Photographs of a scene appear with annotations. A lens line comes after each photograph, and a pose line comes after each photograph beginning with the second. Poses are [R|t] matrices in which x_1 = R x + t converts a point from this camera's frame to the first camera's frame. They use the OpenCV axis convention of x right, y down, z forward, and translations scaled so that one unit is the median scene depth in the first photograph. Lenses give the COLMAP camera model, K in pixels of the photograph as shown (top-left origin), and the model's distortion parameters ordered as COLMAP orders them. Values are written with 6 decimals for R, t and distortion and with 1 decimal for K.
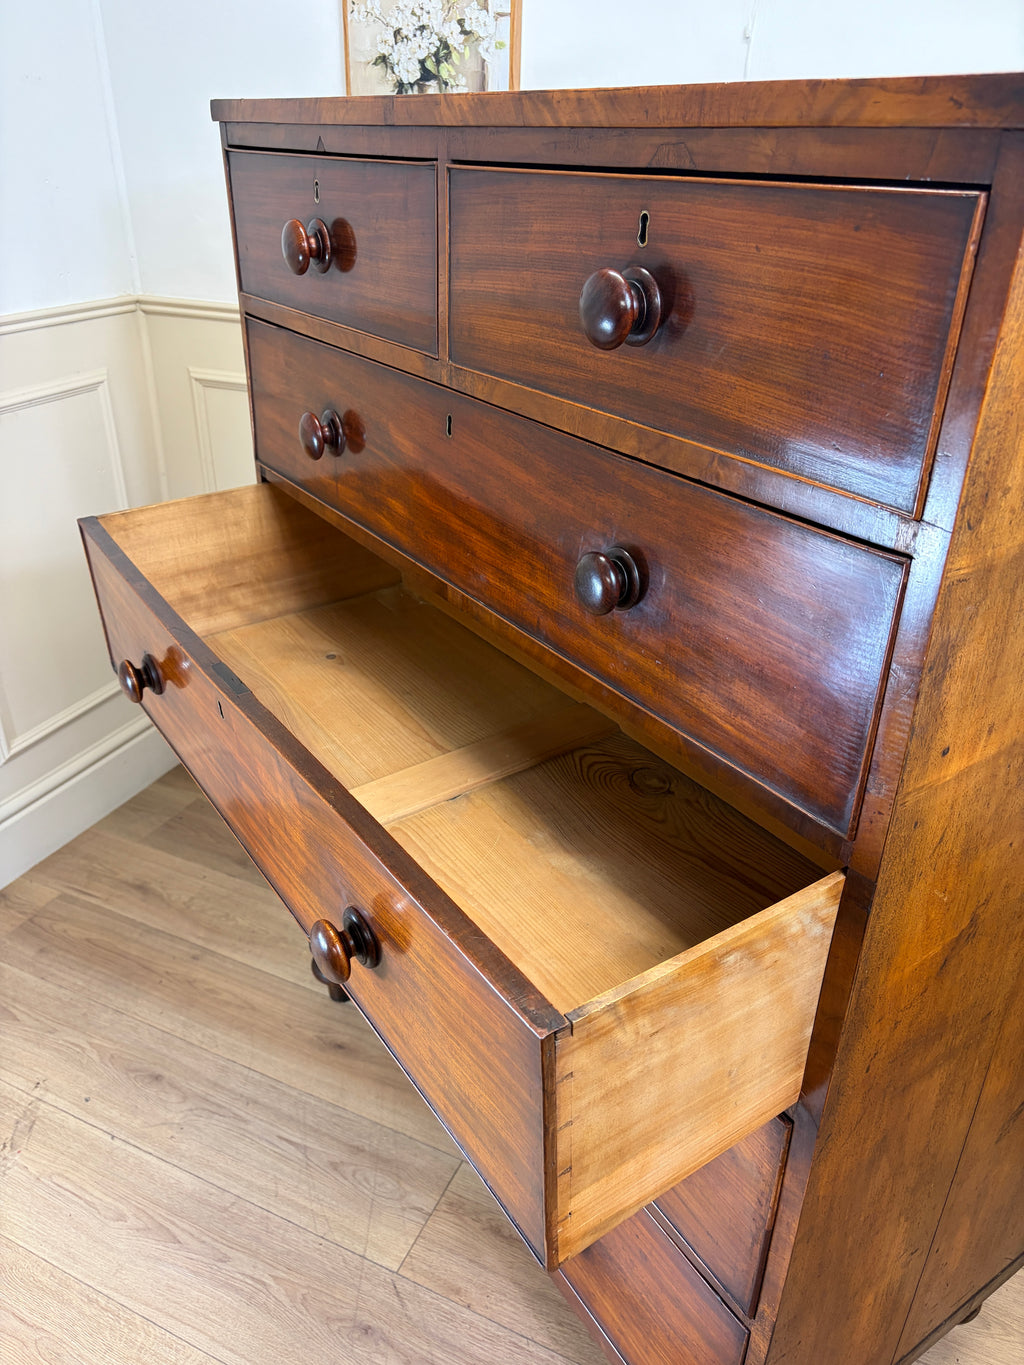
lens RADIAL K [[1023.8, 0, 508.4], [0, 1023.8, 658.2], [0, 0, 1]] dist [0.060320, -0.079280]
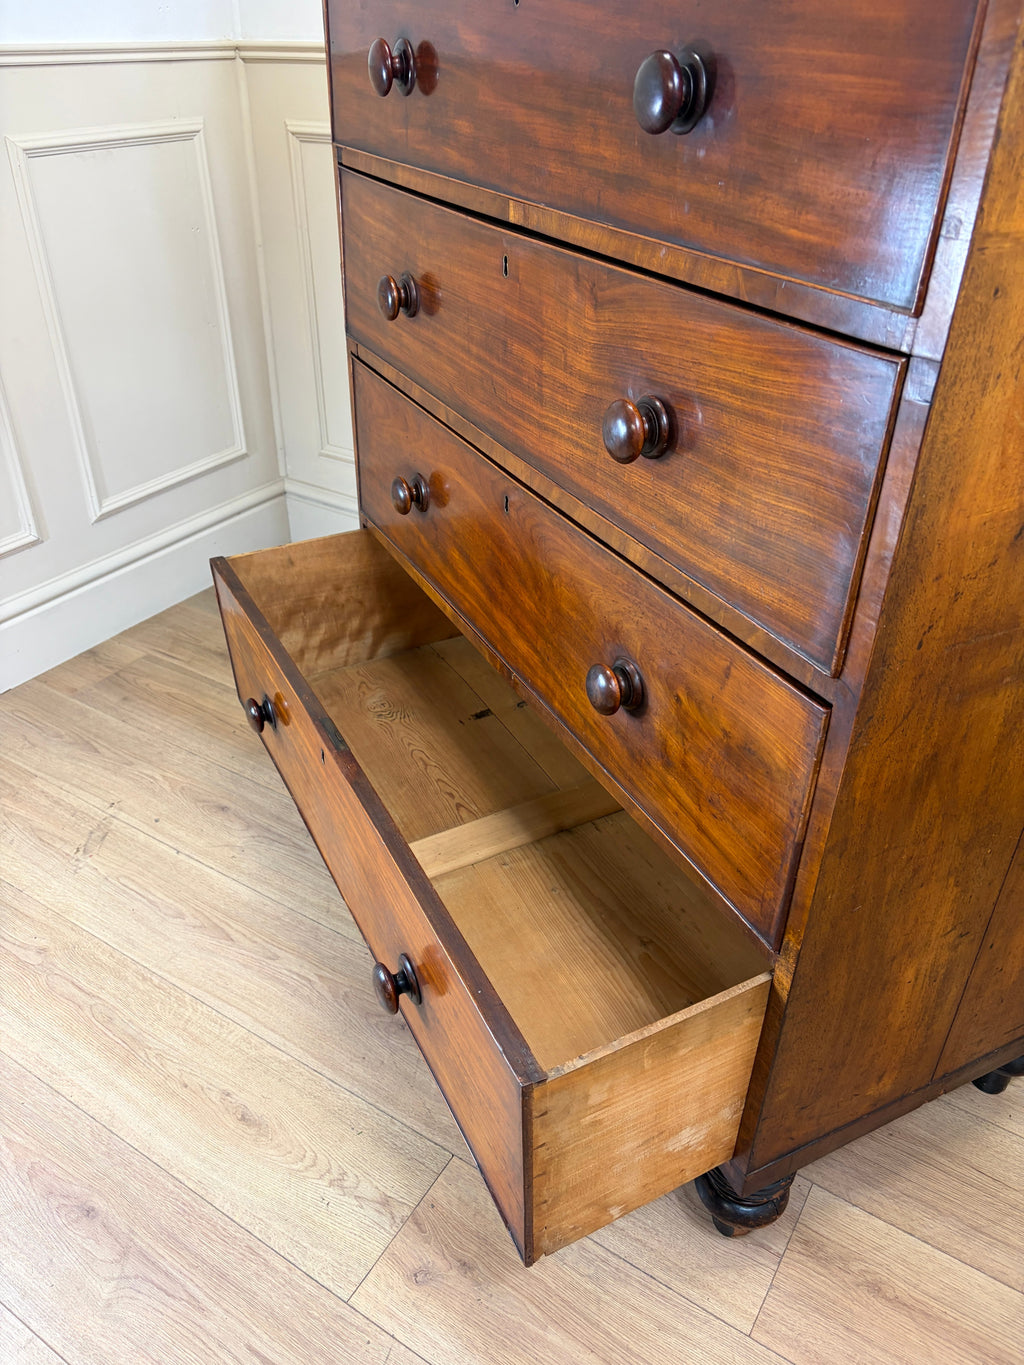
lens RADIAL K [[1035.4, 0, 512.0], [0, 1035.4, 682.5], [0, 0, 1]] dist [-0.003699, -0.002358]
pose [[0.992462, 0.064808, -0.104013, 0.044225], [-0.055341, 0.994270, 0.091457, 0.181899], [0.109345, -0.085012, 0.990362, 0.030149]]
